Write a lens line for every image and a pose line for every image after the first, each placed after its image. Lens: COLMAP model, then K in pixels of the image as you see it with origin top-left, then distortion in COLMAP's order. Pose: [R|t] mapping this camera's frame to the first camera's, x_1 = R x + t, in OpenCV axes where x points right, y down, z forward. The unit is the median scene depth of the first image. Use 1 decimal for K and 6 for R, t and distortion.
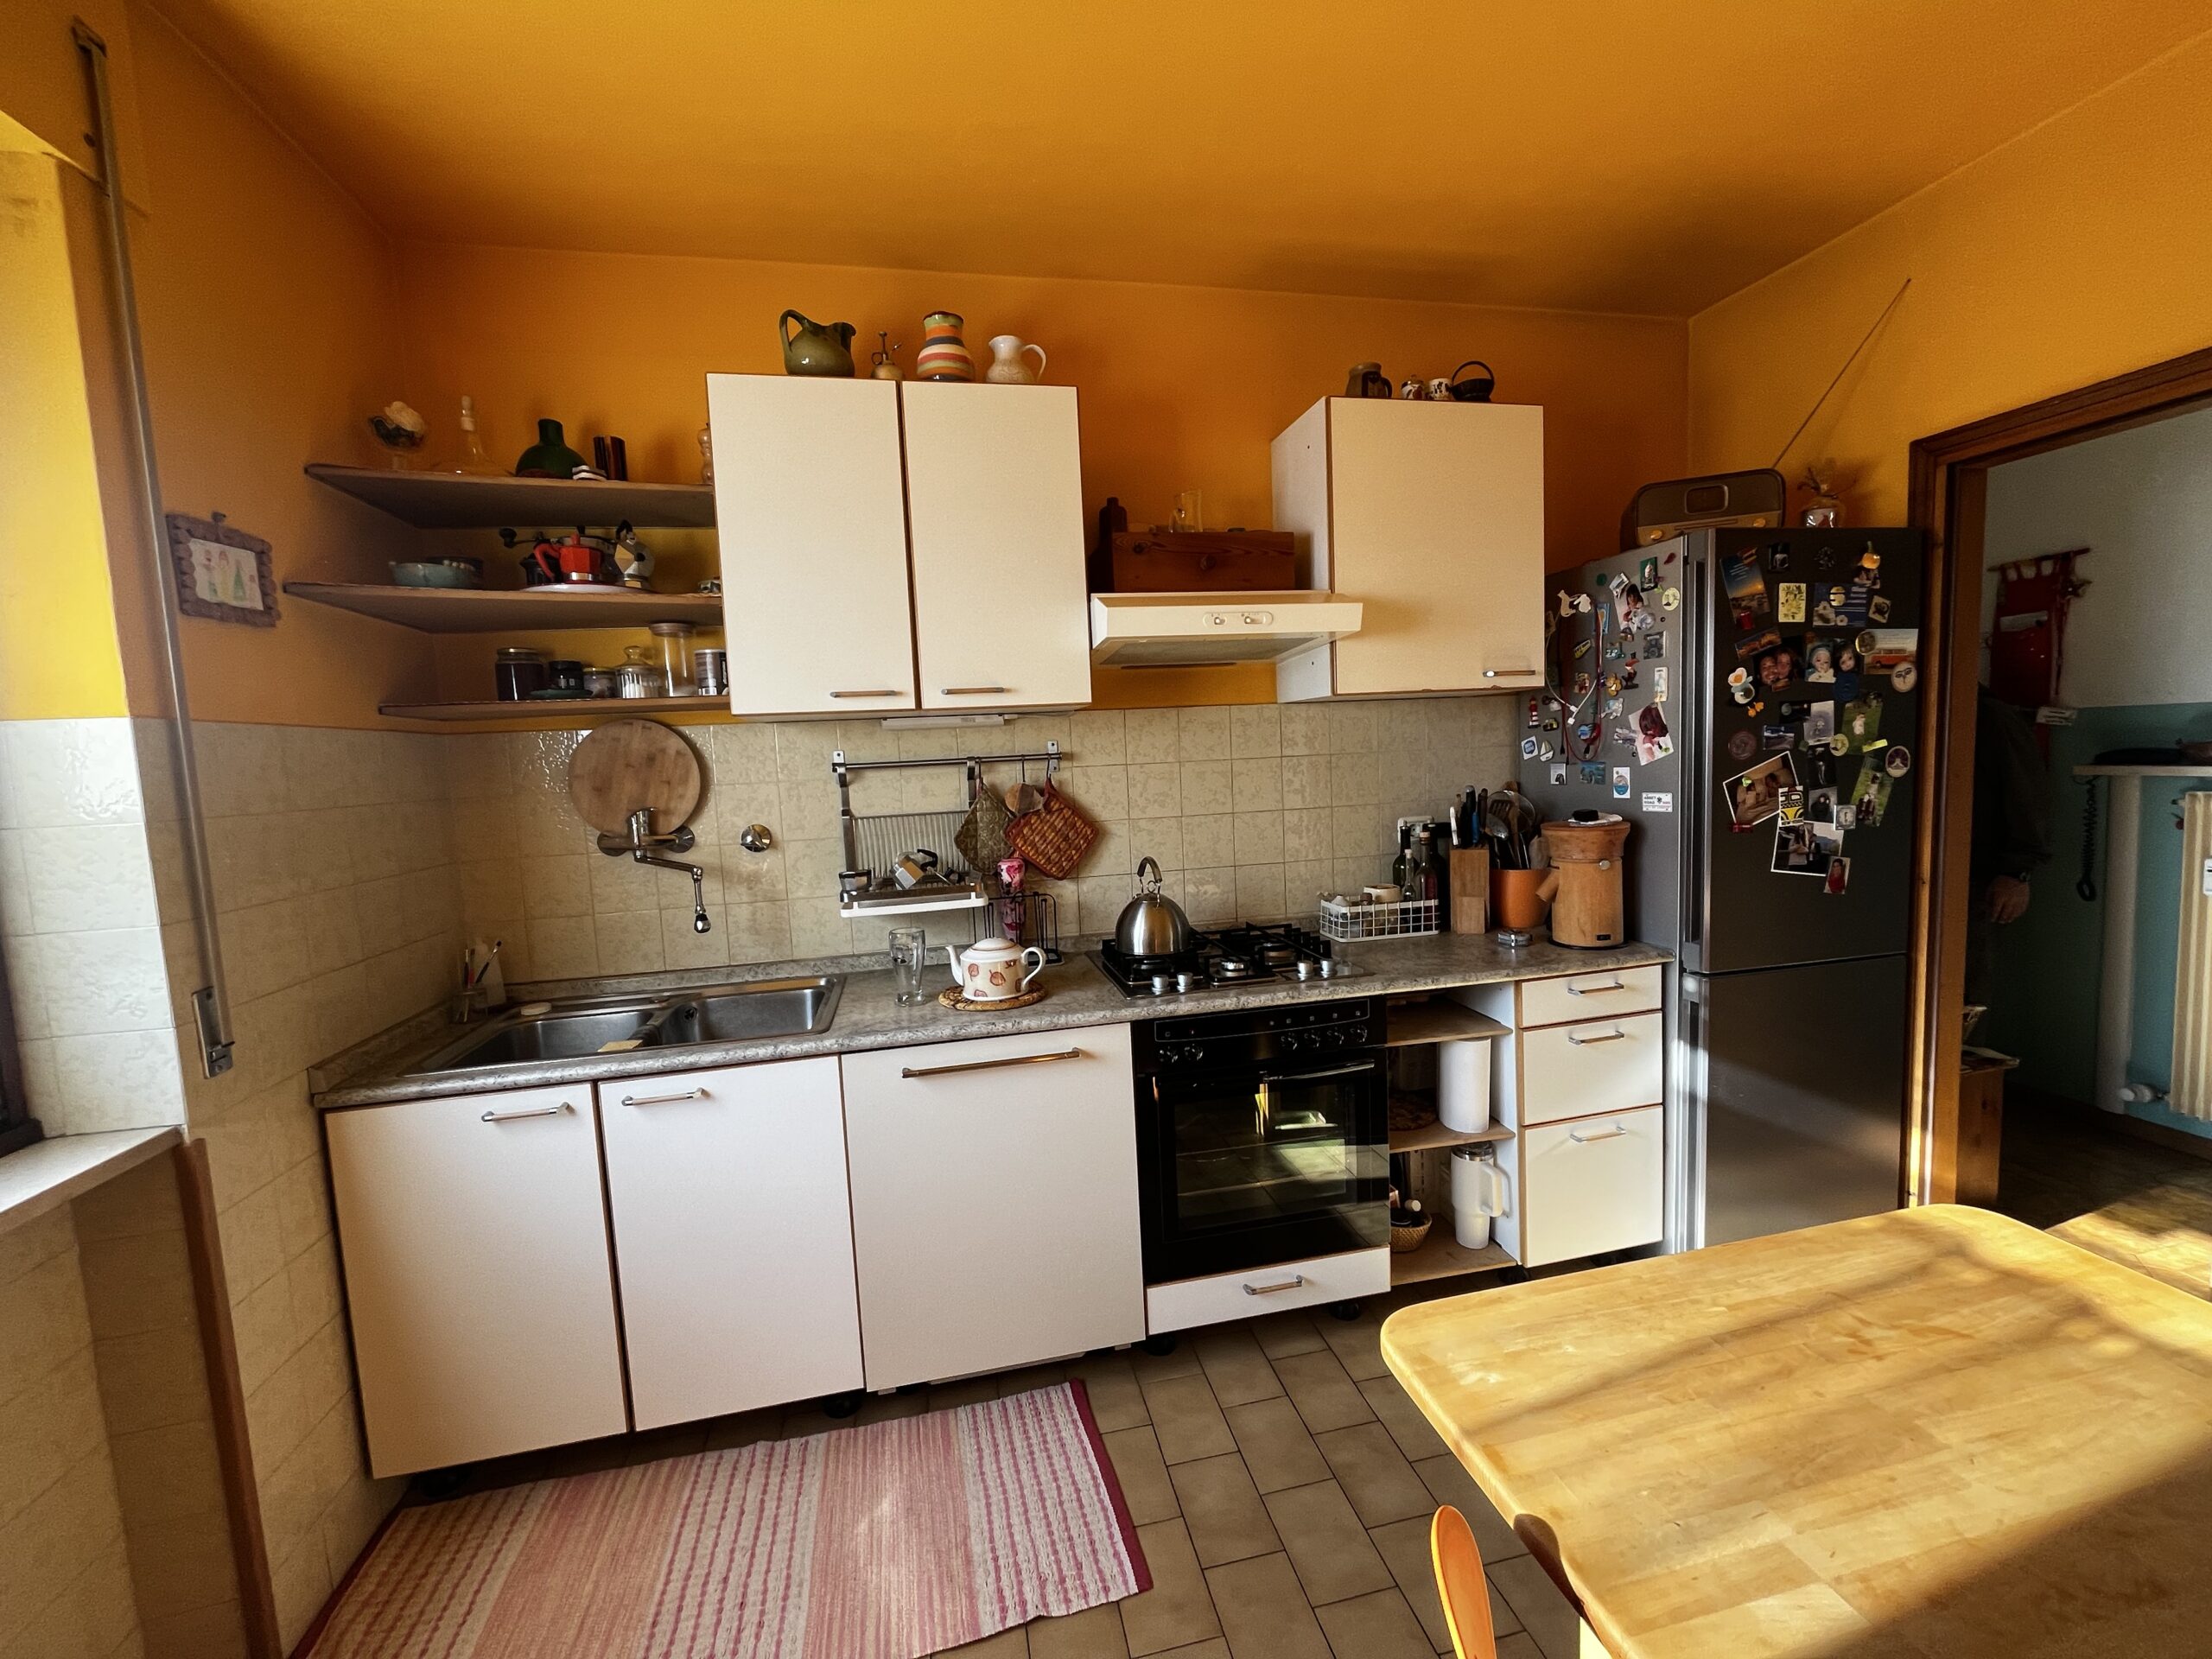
lens RADIAL K [[888.1, 0, 1108.0], [0, 888.1, 829.6], [0, 0, 1]] dist [-0.002429, -0.001414]
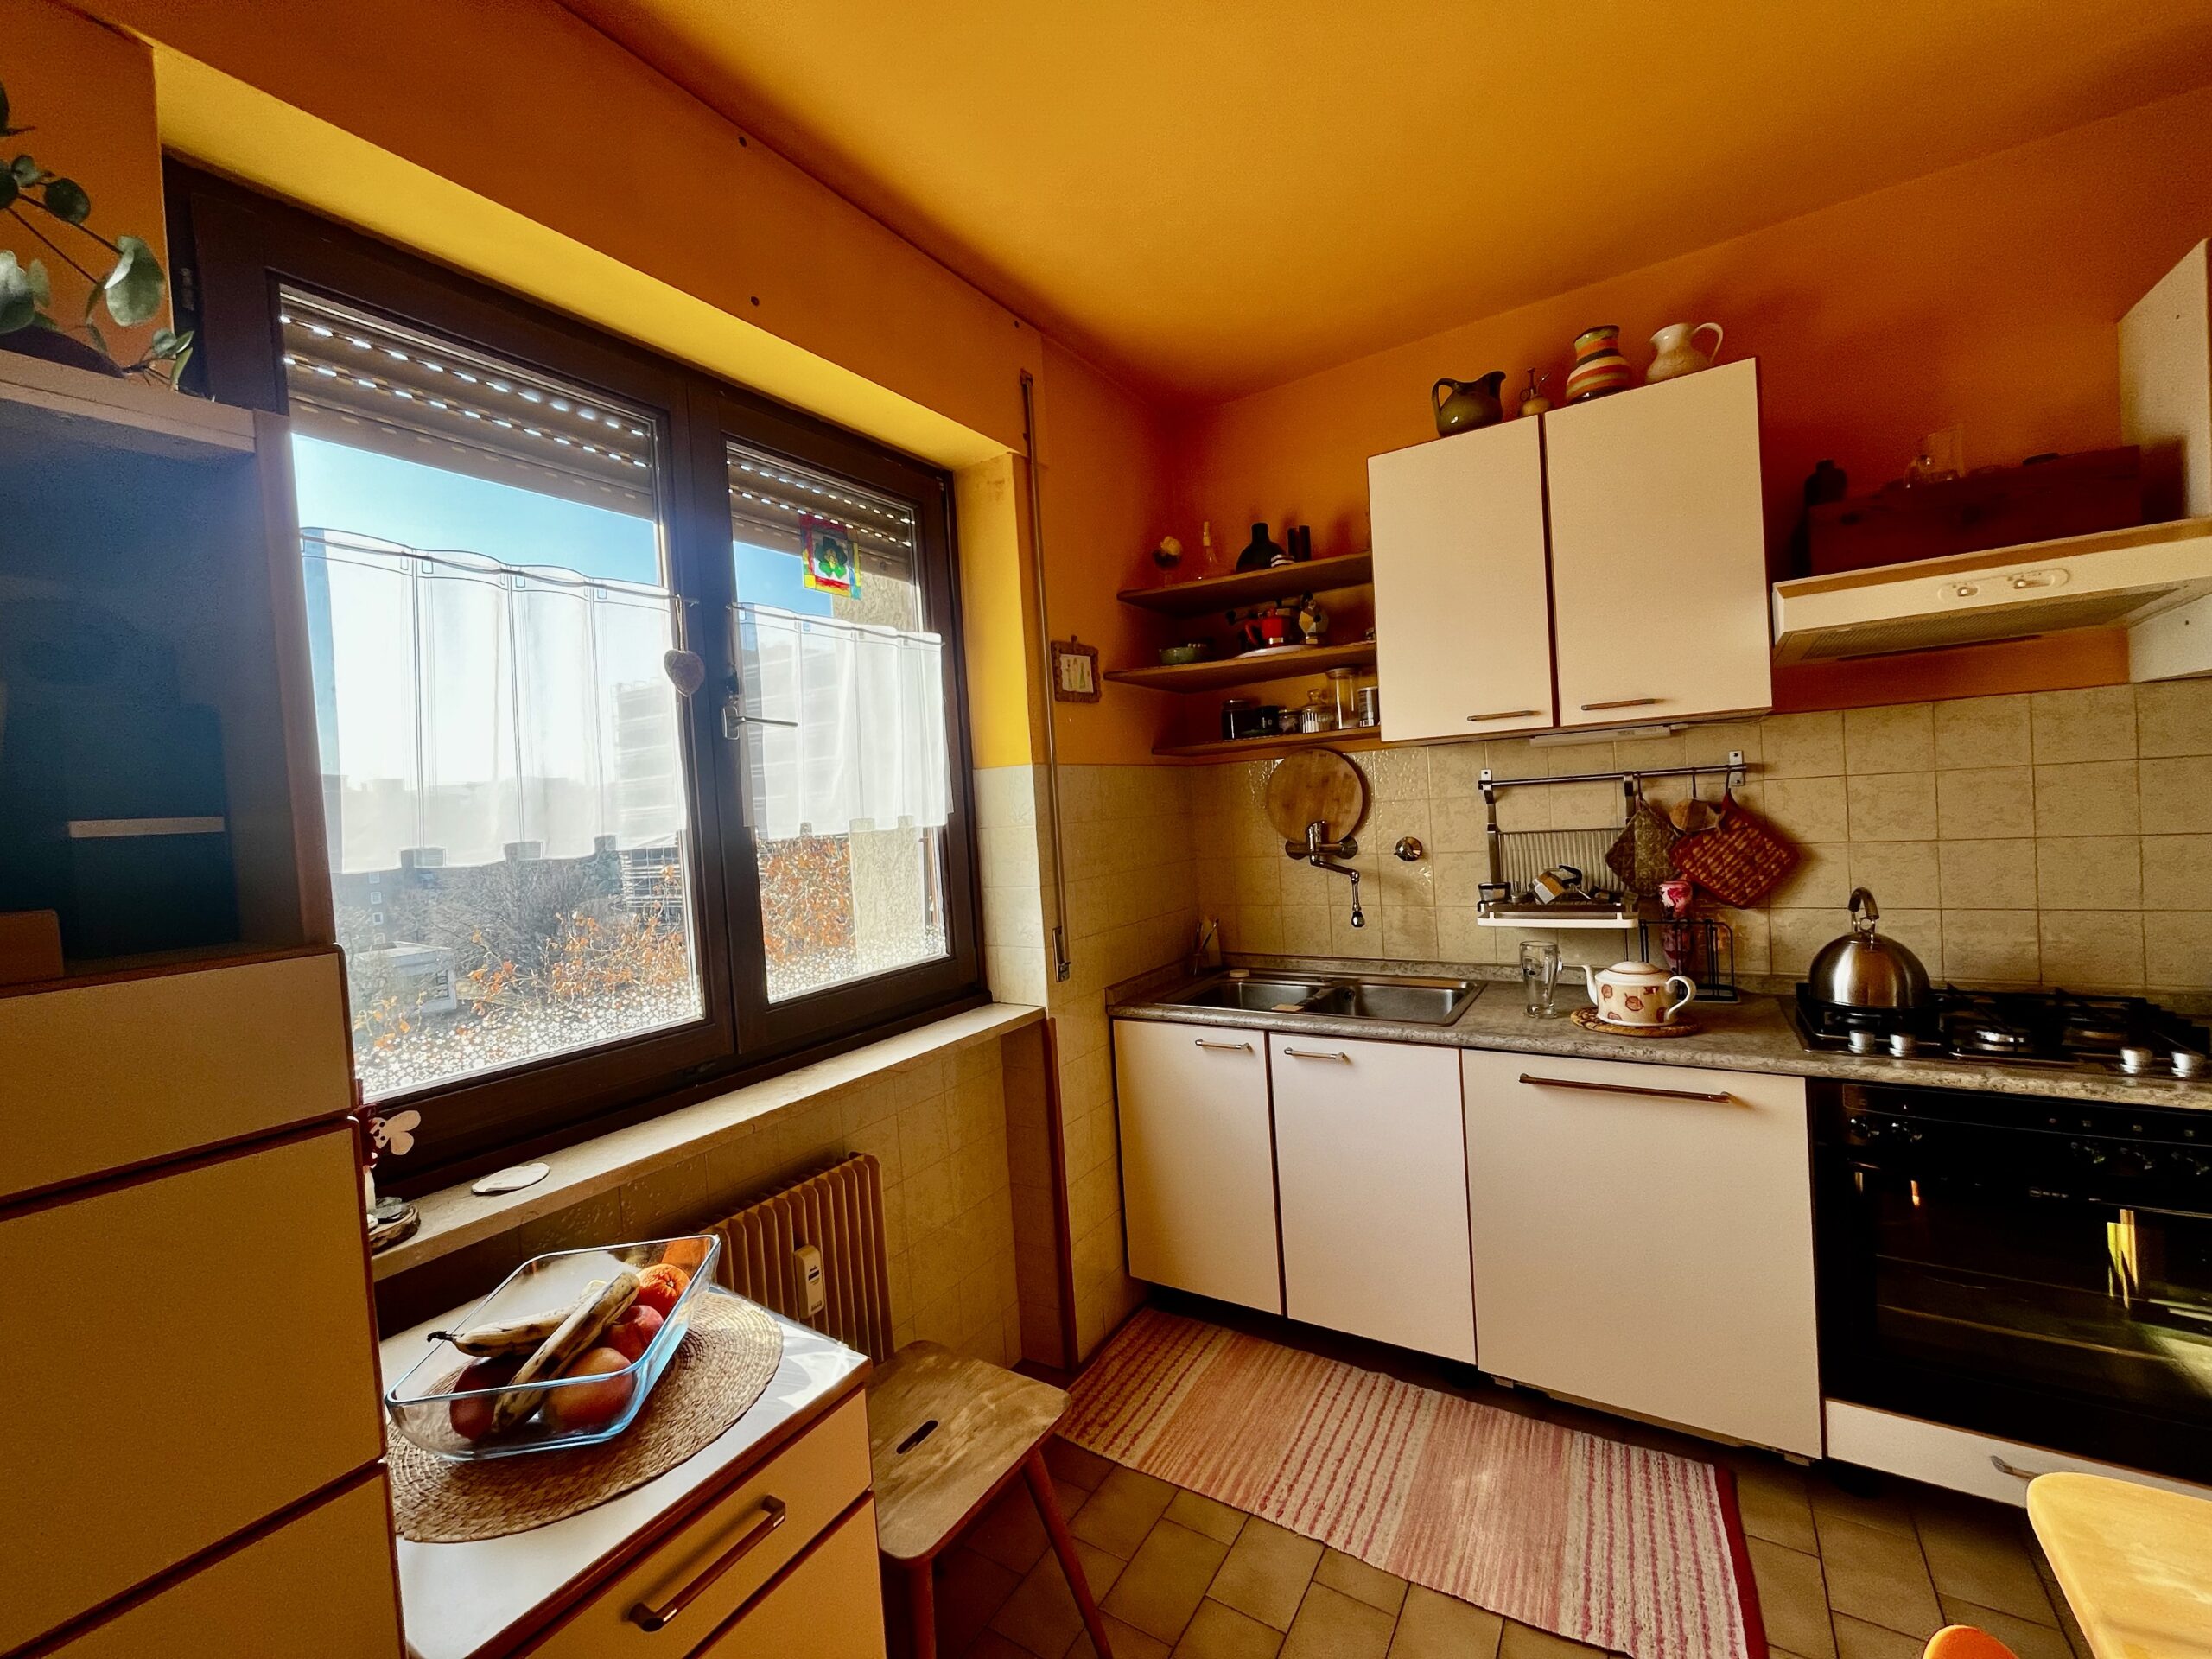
lens RADIAL K [[888.1, 0, 1102.7], [0, 888.1, 825.2], [0, 0, 1]] dist [-0.002429, -0.001414]
pose [[0.717420, 0.015420, -0.696470, 0.134653], [-0.030316, 0.999499, -0.009099, 0.001716], [0.695981, 0.027642, 0.717528, -0.096815]]
